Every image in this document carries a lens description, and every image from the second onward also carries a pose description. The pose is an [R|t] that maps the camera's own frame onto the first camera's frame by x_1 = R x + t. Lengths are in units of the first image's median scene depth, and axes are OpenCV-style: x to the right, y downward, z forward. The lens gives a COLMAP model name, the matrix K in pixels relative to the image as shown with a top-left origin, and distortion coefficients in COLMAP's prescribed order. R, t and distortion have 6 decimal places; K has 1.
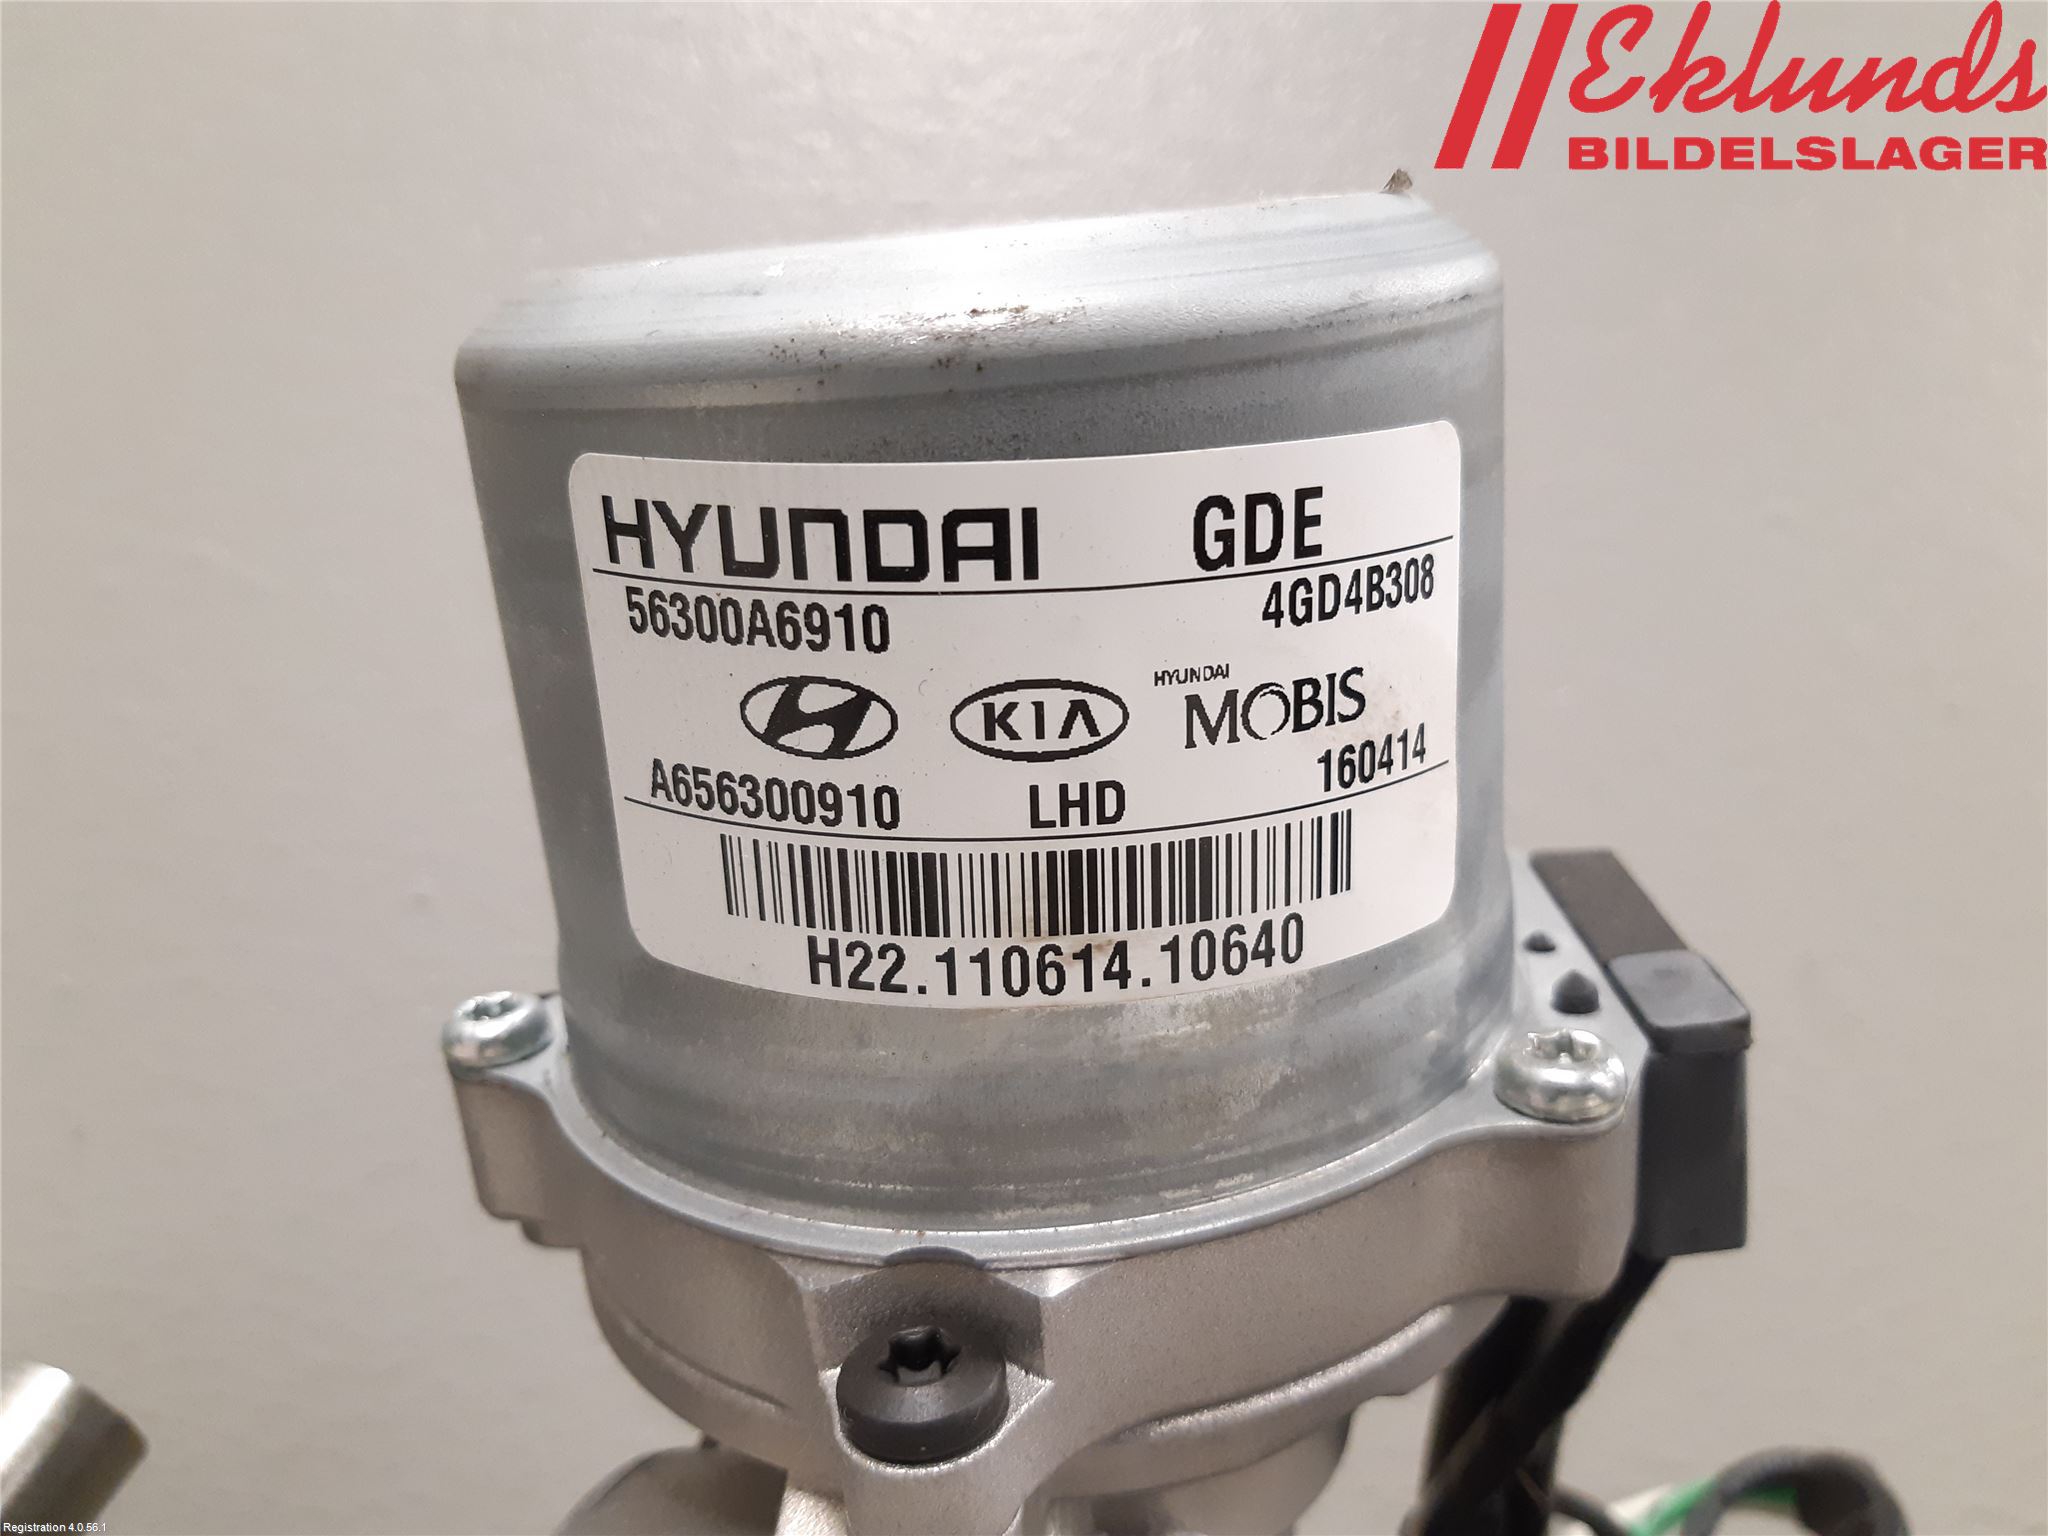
lens RADIAL K [[1629.1, 0, 1024.0], [0, 1629.1, 768.0], [0, 0, 1]] dist [-0.009487, 0.001119]
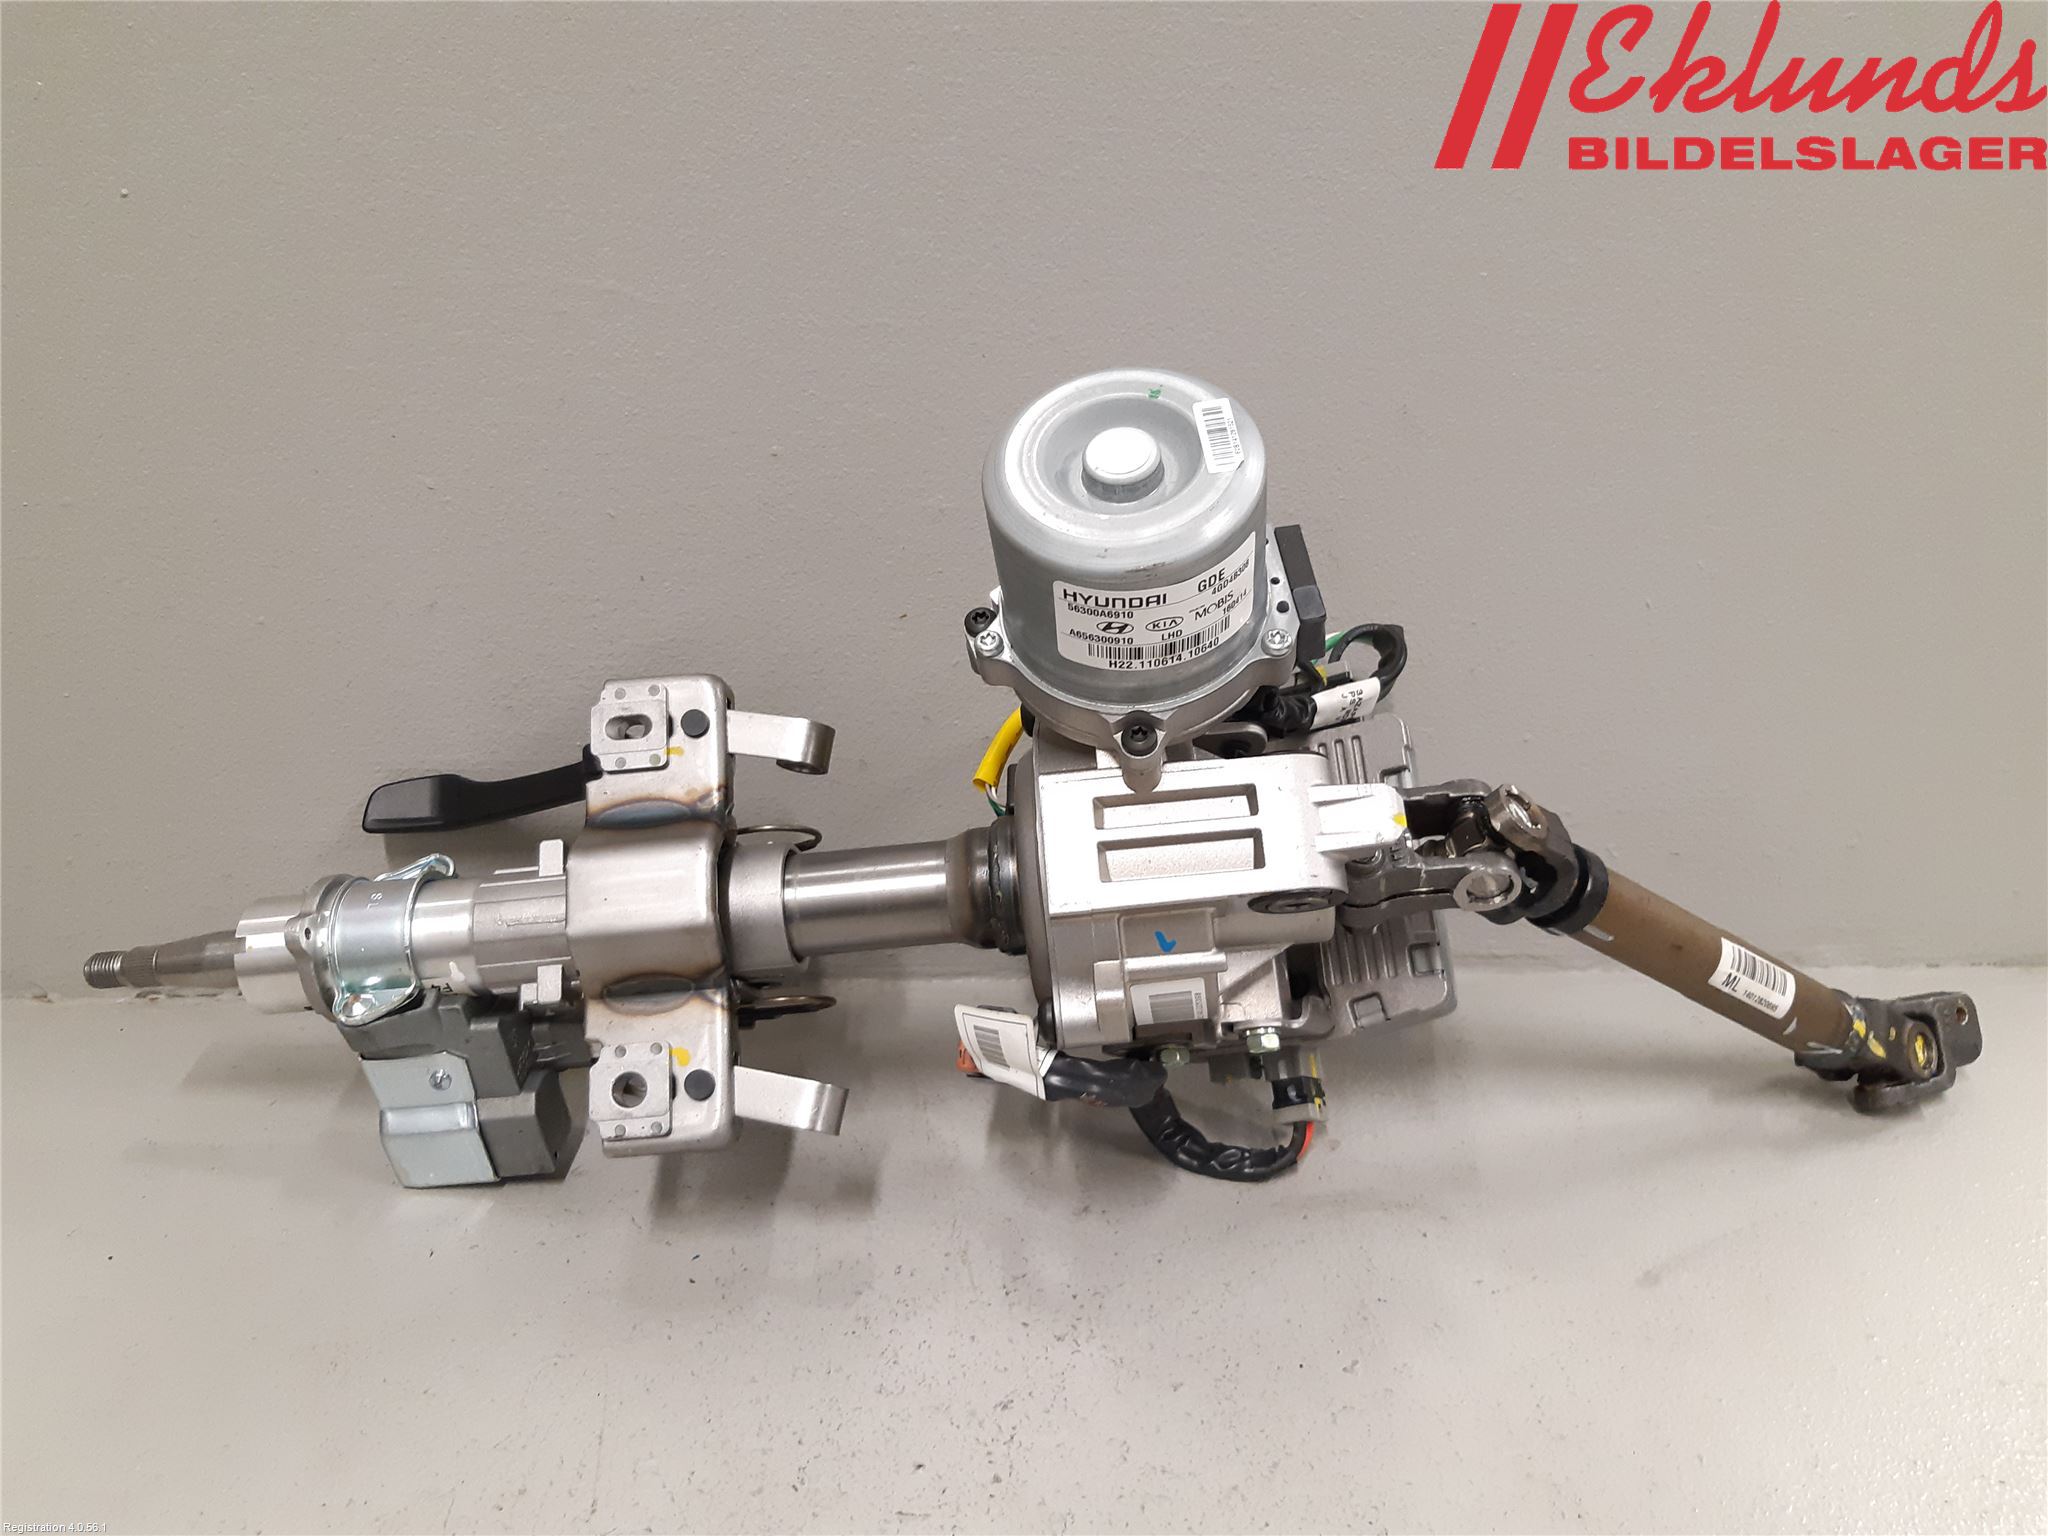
lens RADIAL K [[1605.2, 0, 989.3], [0, 1605.2, 769.8], [0, 0, 1]] dist [-0.010766, -0.008928]
pose [[0.988537, -0.141725, 0.052047, -0.752189], [0.078734, 0.778048, 0.623252, -2.499964], [-0.128825, -0.612009, 0.780288, -2.642452]]
